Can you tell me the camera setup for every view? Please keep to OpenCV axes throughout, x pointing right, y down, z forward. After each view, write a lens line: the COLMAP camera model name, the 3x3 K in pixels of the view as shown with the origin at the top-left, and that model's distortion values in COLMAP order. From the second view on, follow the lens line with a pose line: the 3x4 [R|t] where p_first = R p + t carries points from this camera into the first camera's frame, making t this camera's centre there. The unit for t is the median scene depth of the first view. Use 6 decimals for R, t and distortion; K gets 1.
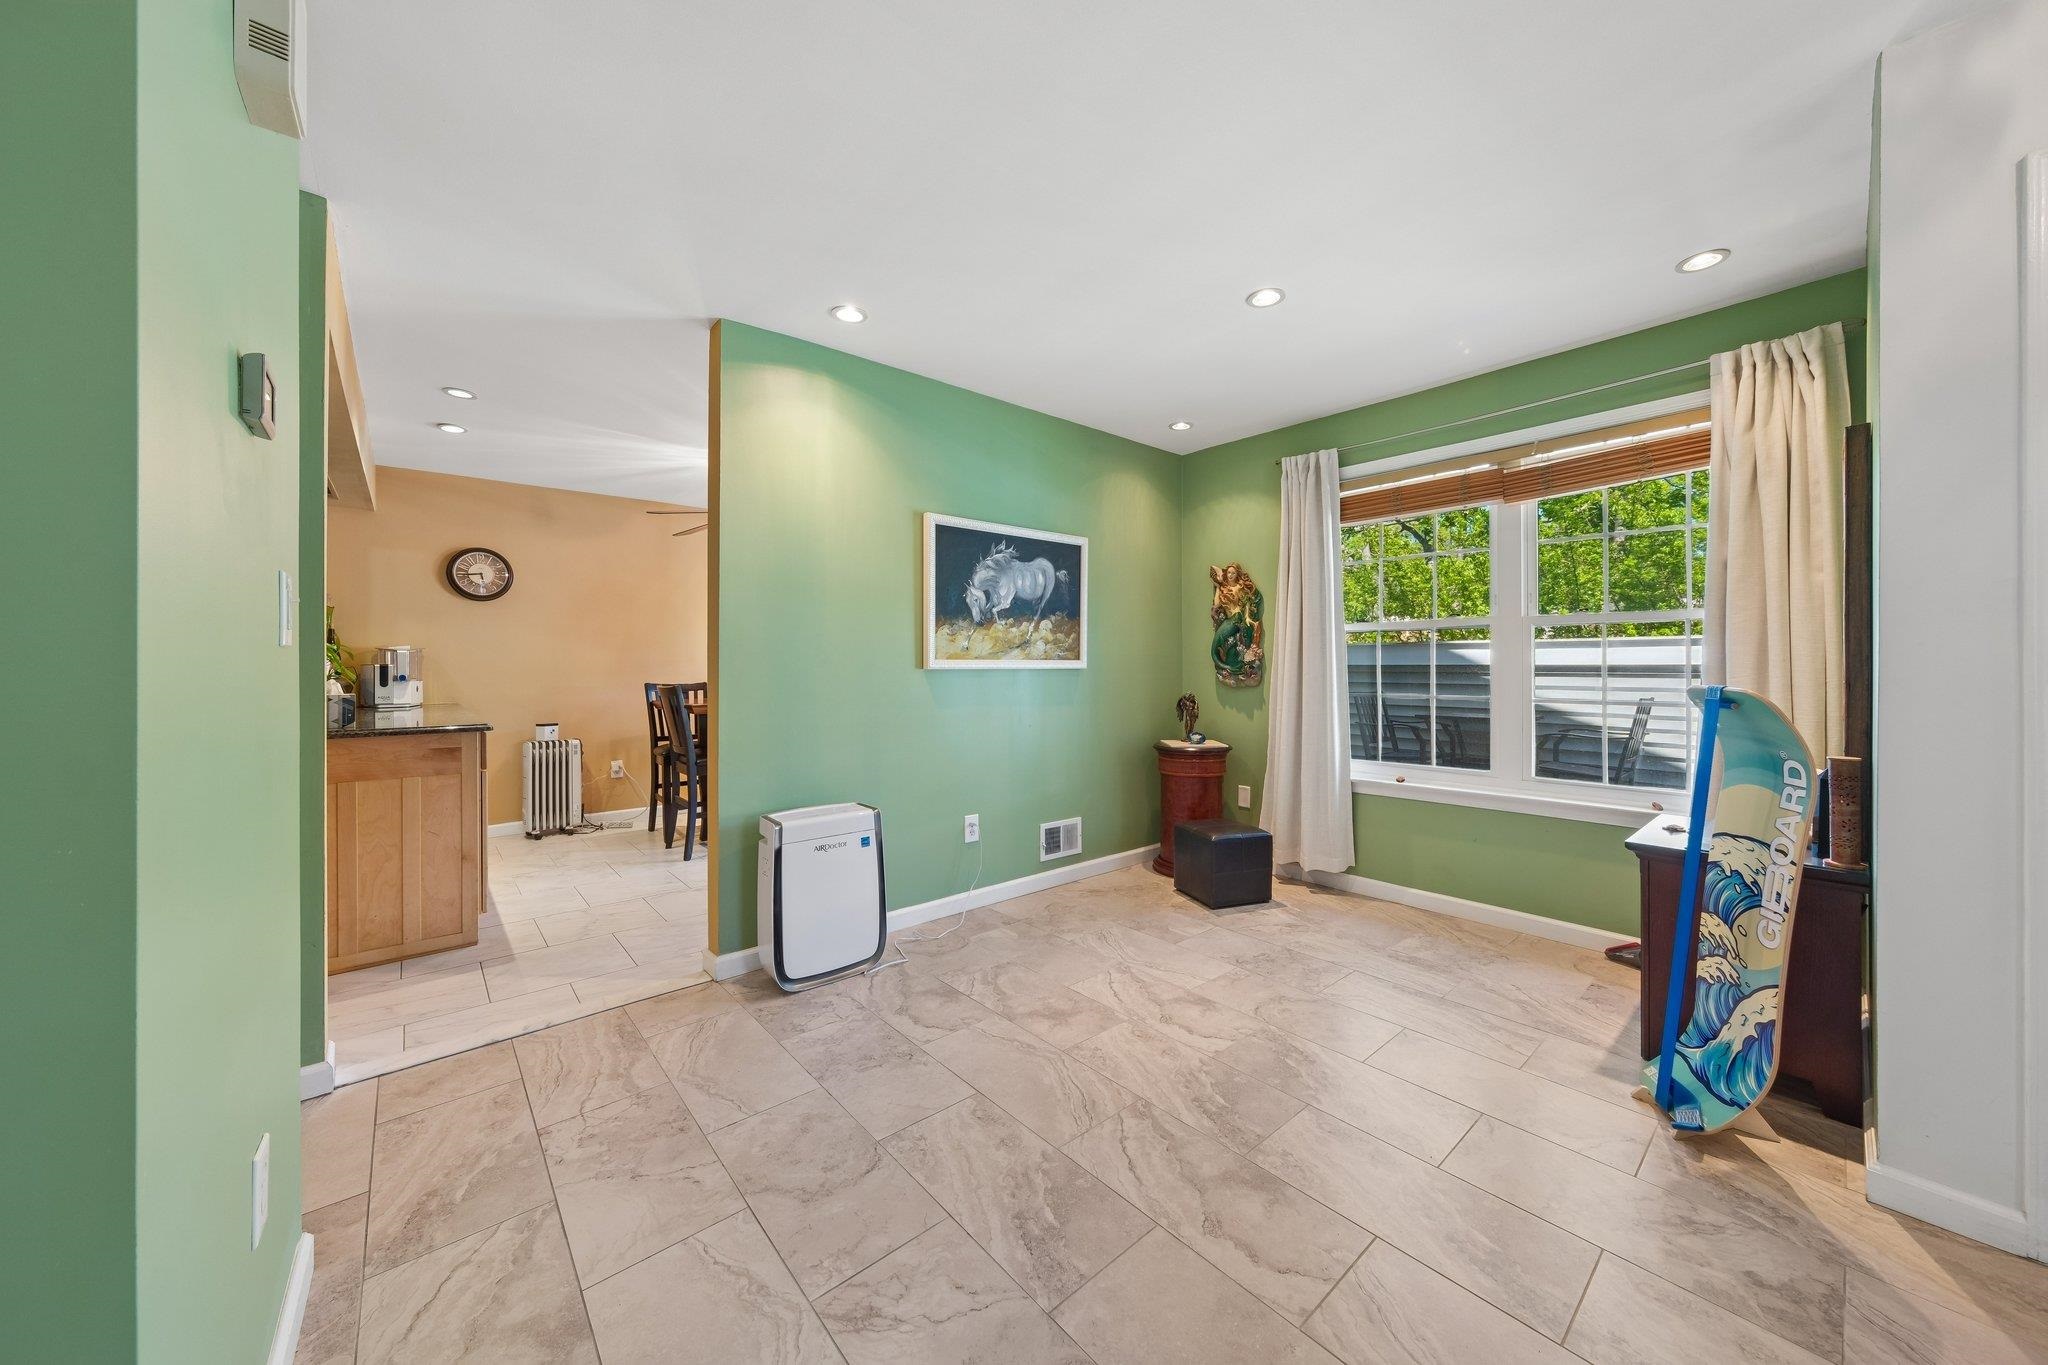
lens RADIAL K [[721.3, 0, 1032.2], [0, 721.3, 669.2], [0, 0, 1]] dist [-0.015285, 0.006757]
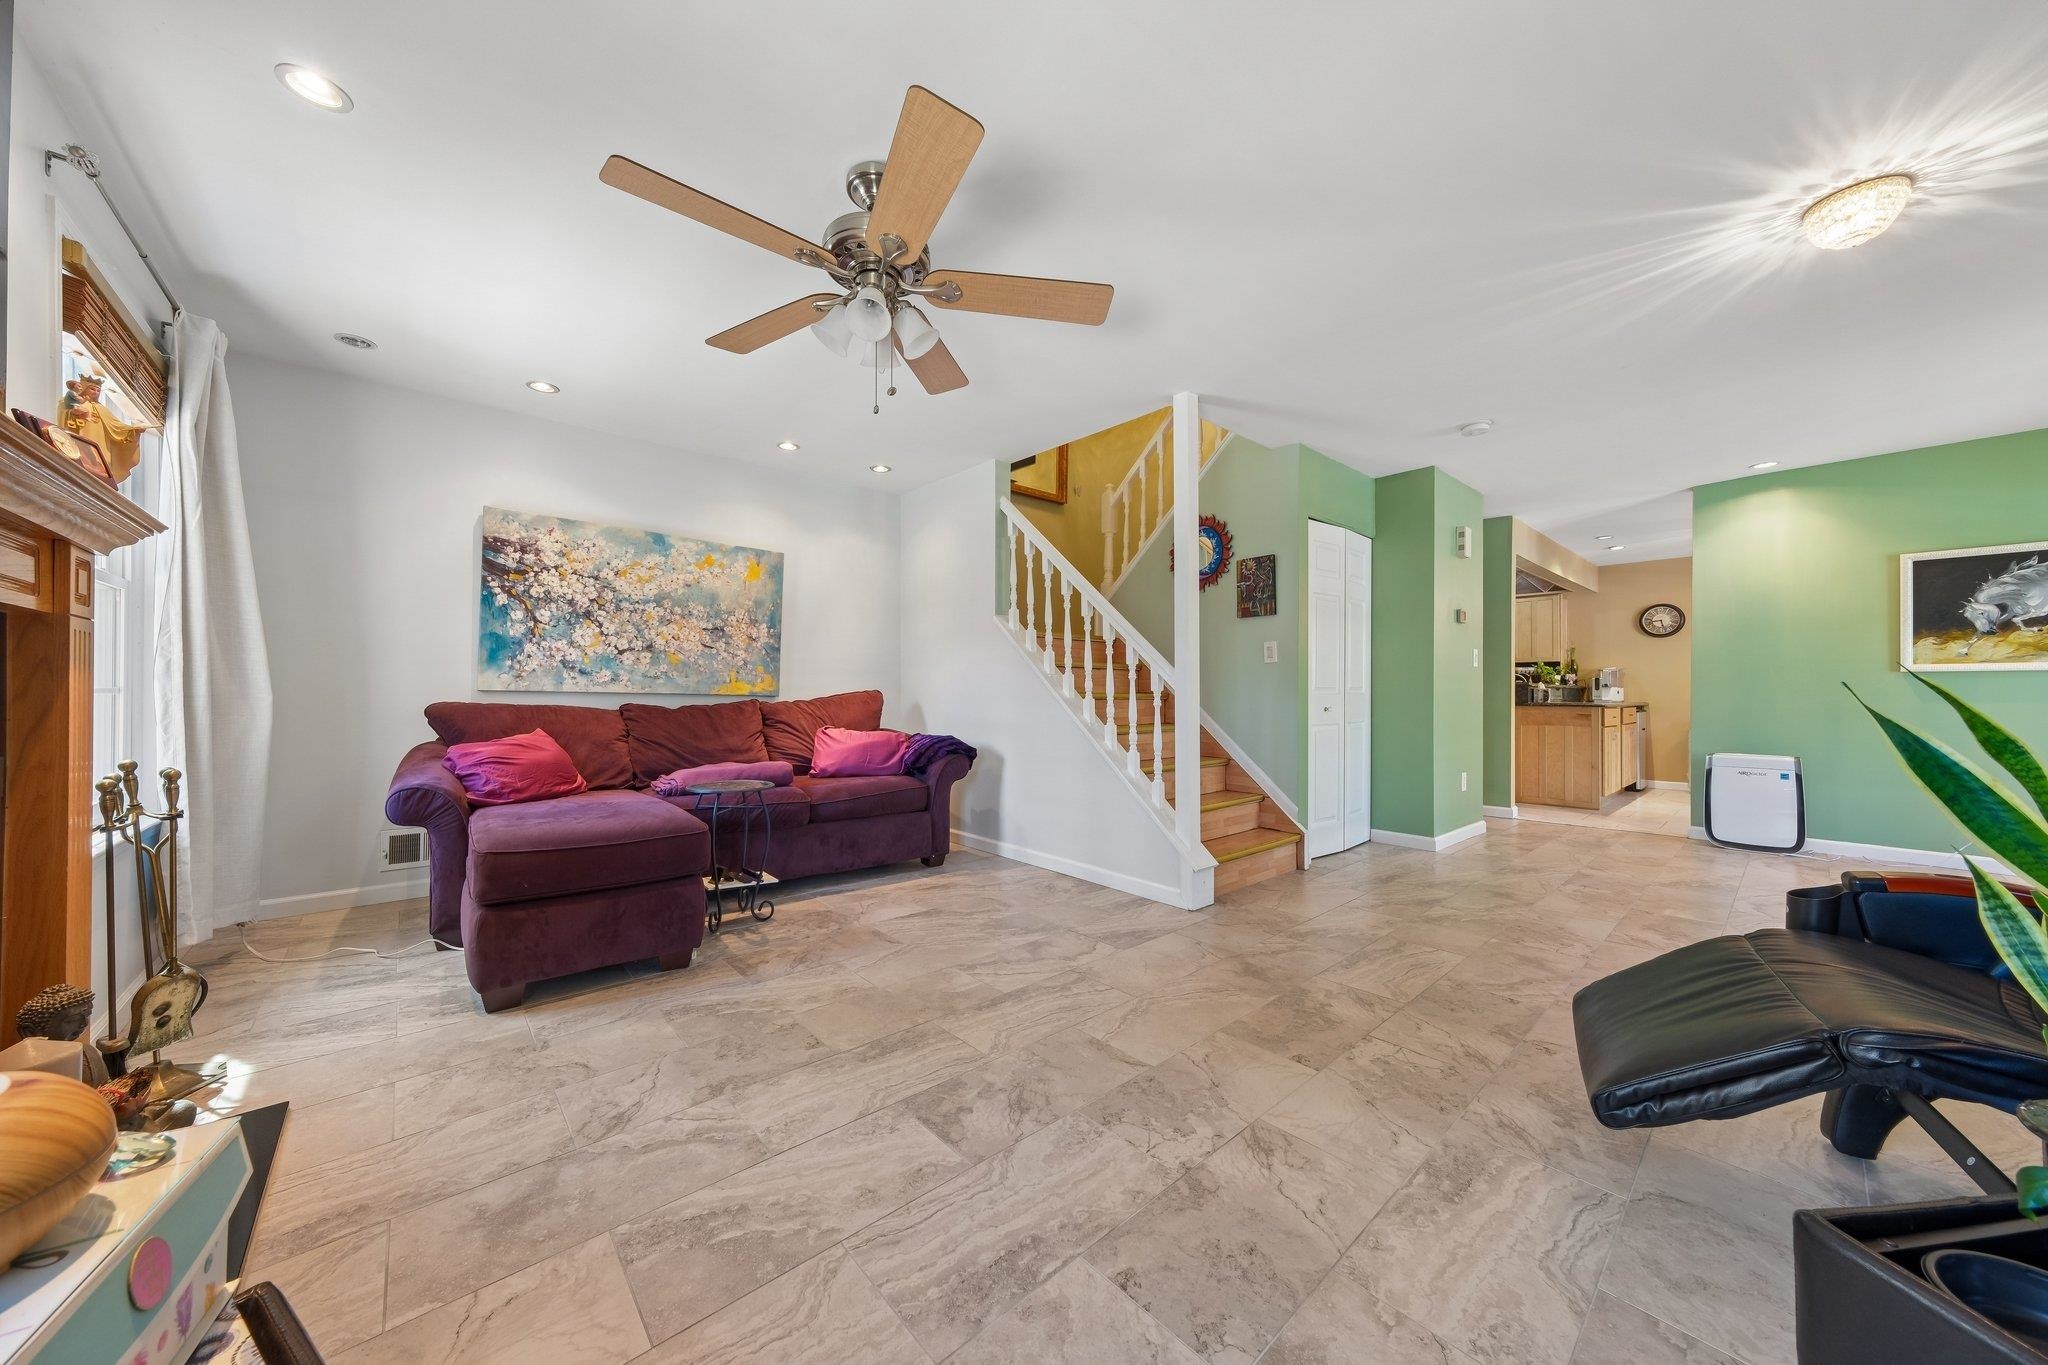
lens RADIAL K [[696.5, 0, 1019.4], [0, 696.5, 681.9], [0, 0, 1]] dist [-0.001374, 0.003964]
pose [[0.010621, -0.010900, -0.999884, 1.062958], [-0.009124, 0.999898, -0.010997, 0.045043], [0.999902, 0.009240, 0.010520, -0.604382]]
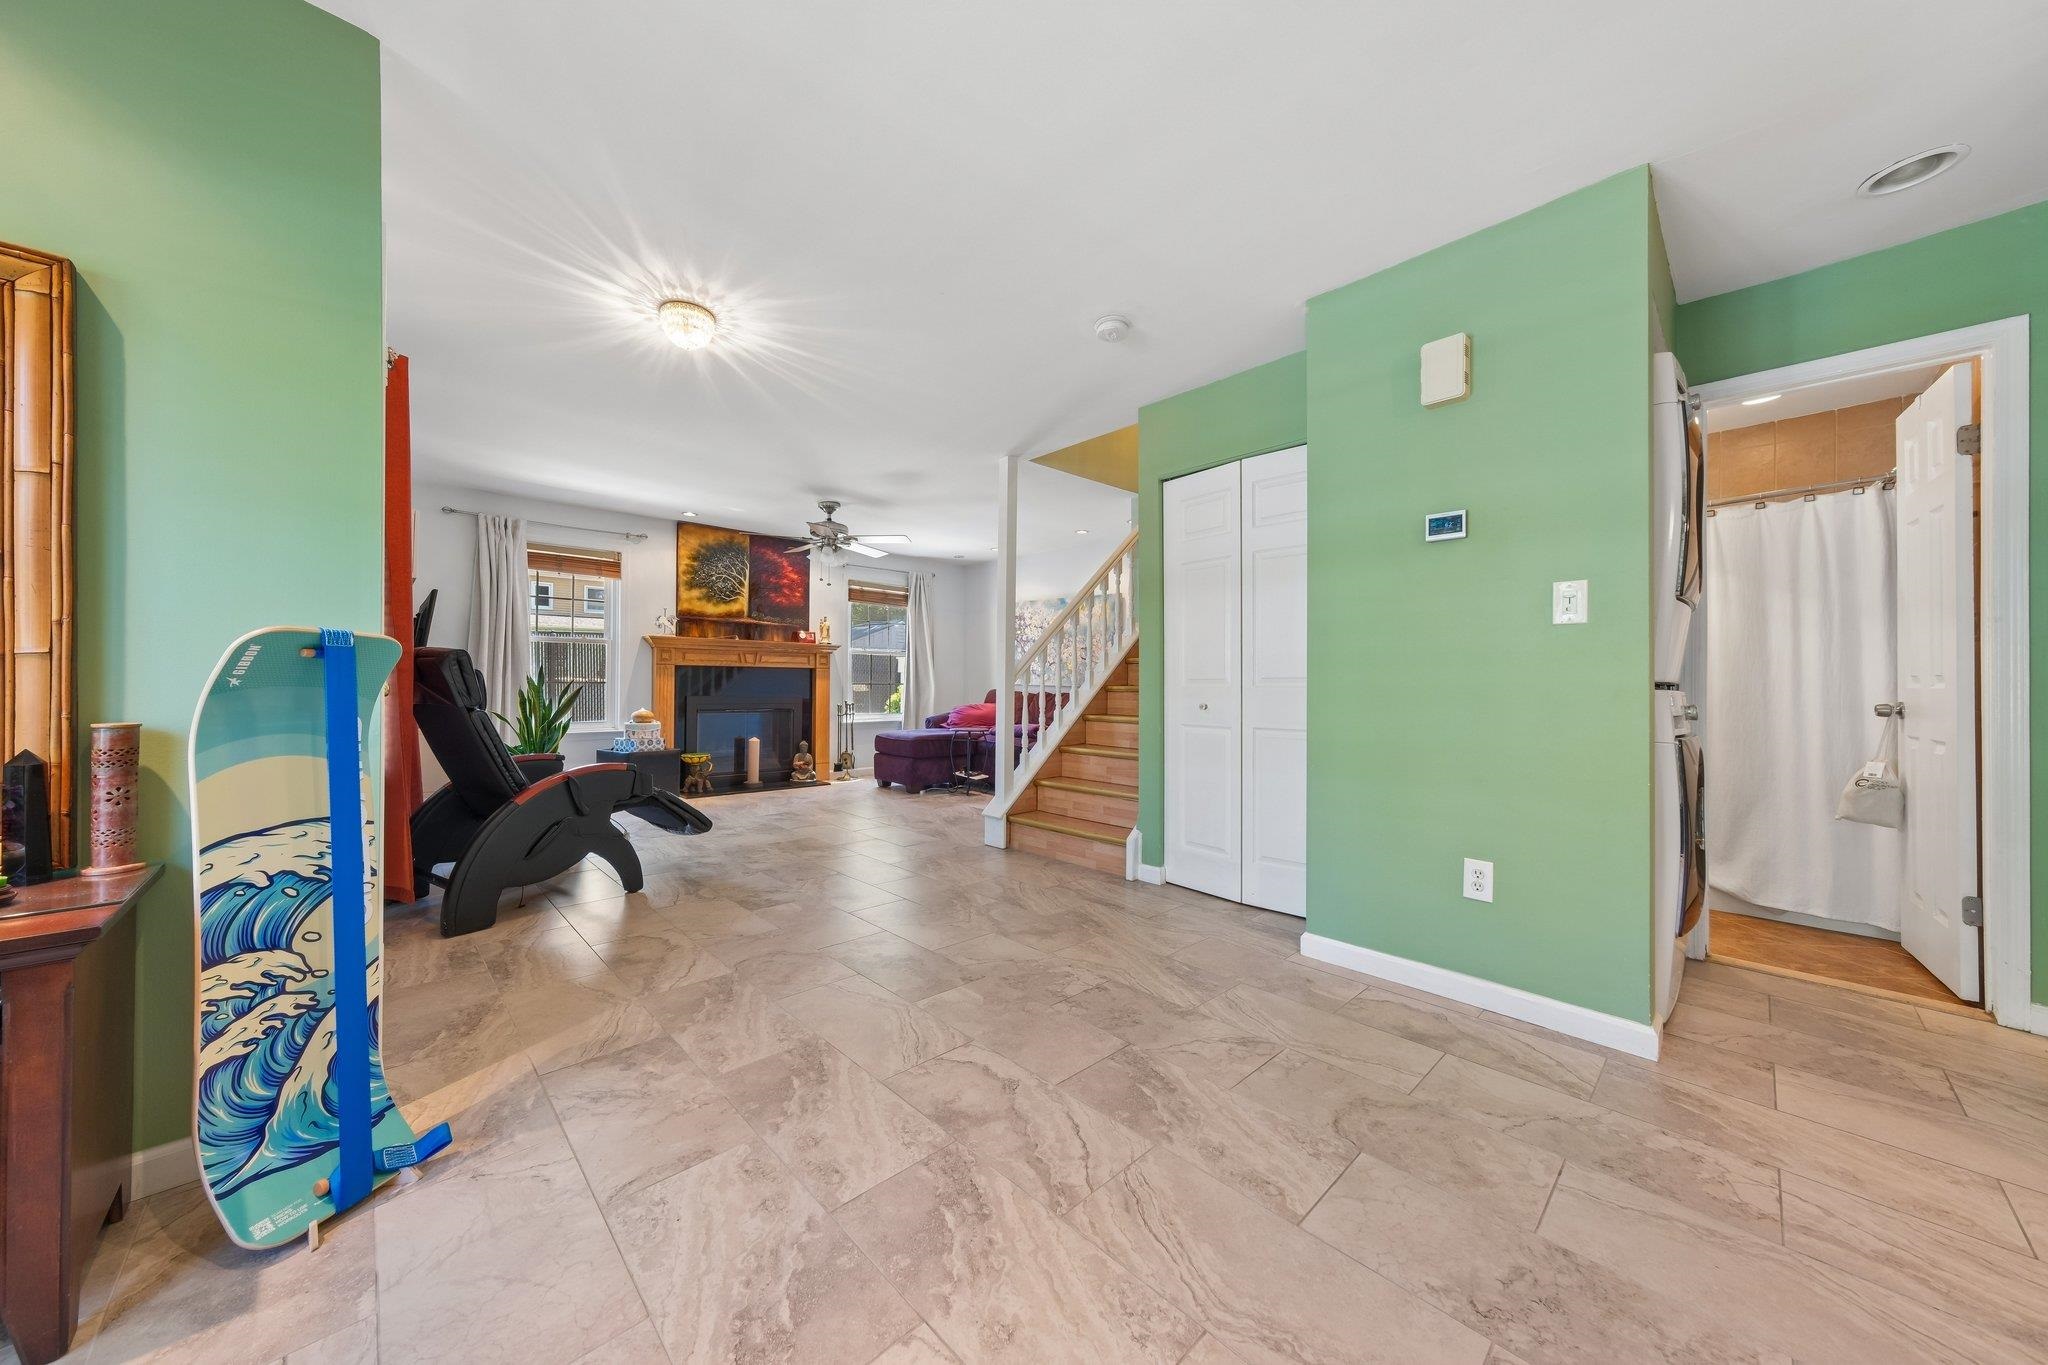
lens RADIAL K [[700.6, 0, 1020.1], [0, 700.6, 679.4], [0, 0, 1]] dist [-0.007909, 0.006186]
pose [[-0.998826, -0.004967, -0.048196, 0.125969], [-0.004892, 0.999987, -0.001675, 0.039452], [0.048204, -0.001438, -0.998836, 0.929755]]
